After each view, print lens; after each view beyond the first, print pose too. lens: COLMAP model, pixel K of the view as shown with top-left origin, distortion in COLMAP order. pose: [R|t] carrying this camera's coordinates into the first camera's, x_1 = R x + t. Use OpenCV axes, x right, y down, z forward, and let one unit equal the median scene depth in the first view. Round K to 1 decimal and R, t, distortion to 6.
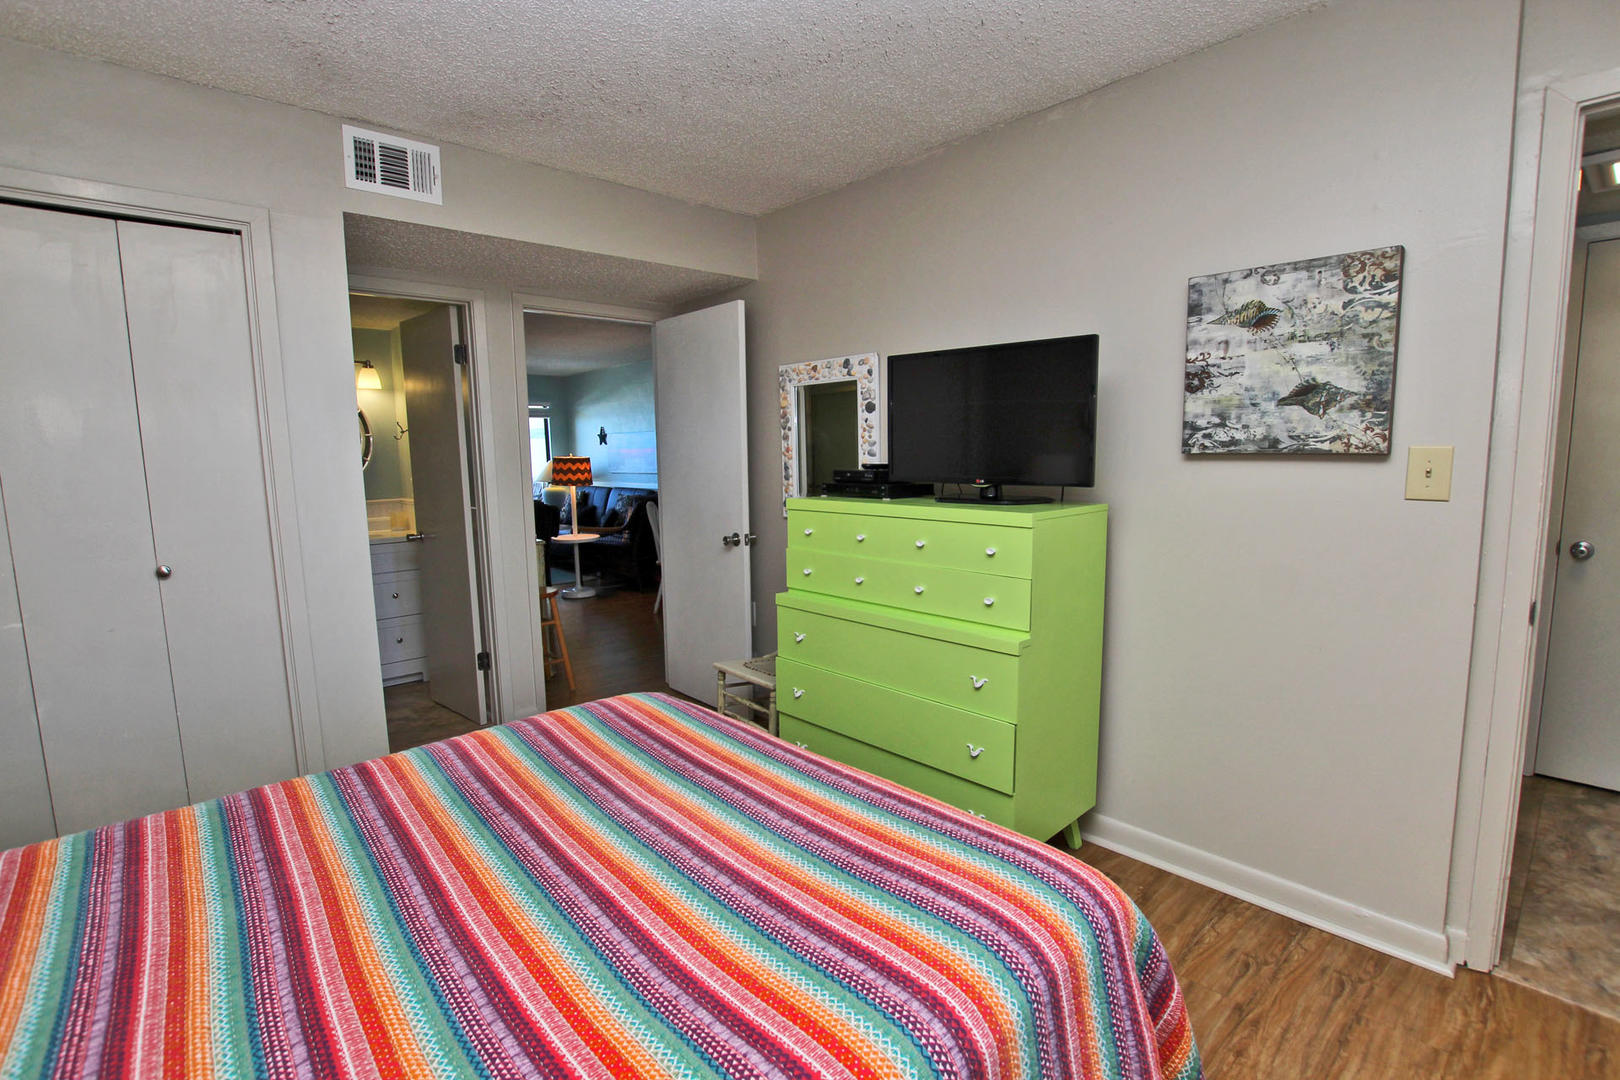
lens RADIAL K [[752.5, 0, 808.9], [0, 752.5, 539.2], [0, 0, 1]] dist [-0.028298, 0.000030]
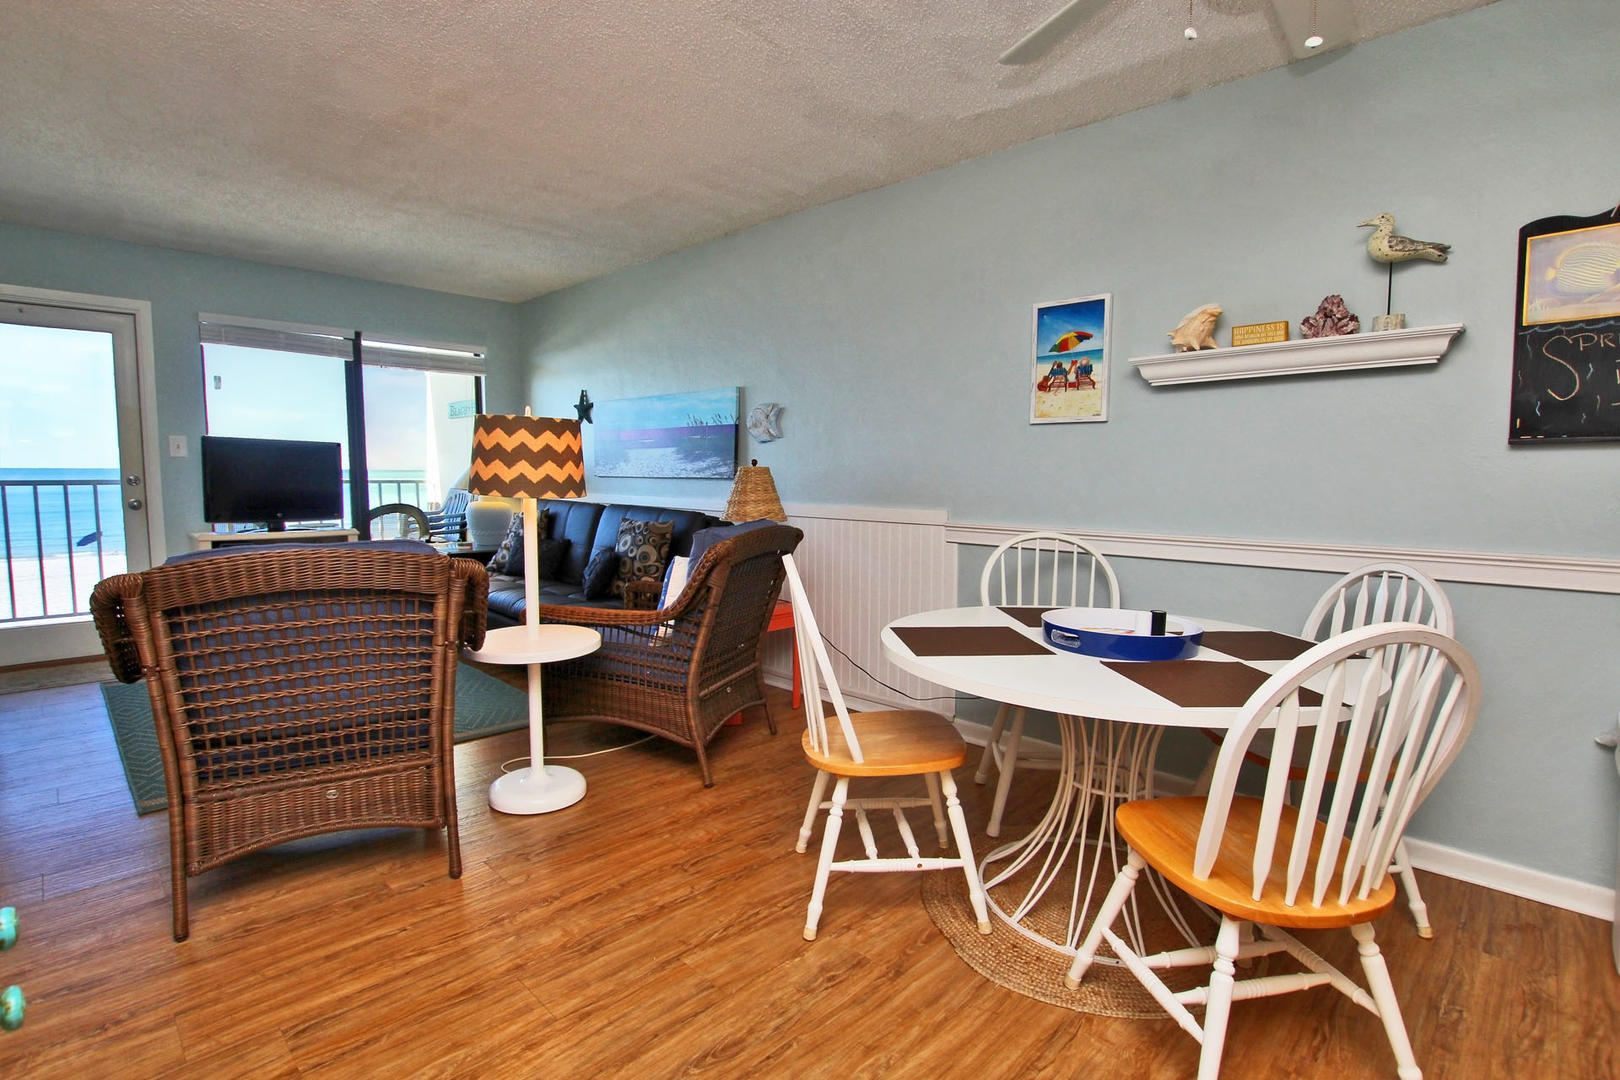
lens RADIAL K [[752.5, 0, 803.9], [0, 752.5, 543.8], [0, 0, 1]] dist [-0.028298, 0.000030]
pose [[0.997626, 0.021897, 0.065296, -0.205879], [-0.020453, 0.999533, -0.022689, -0.043442], [-0.065762, 0.021300, 0.997608, 0.631307]]
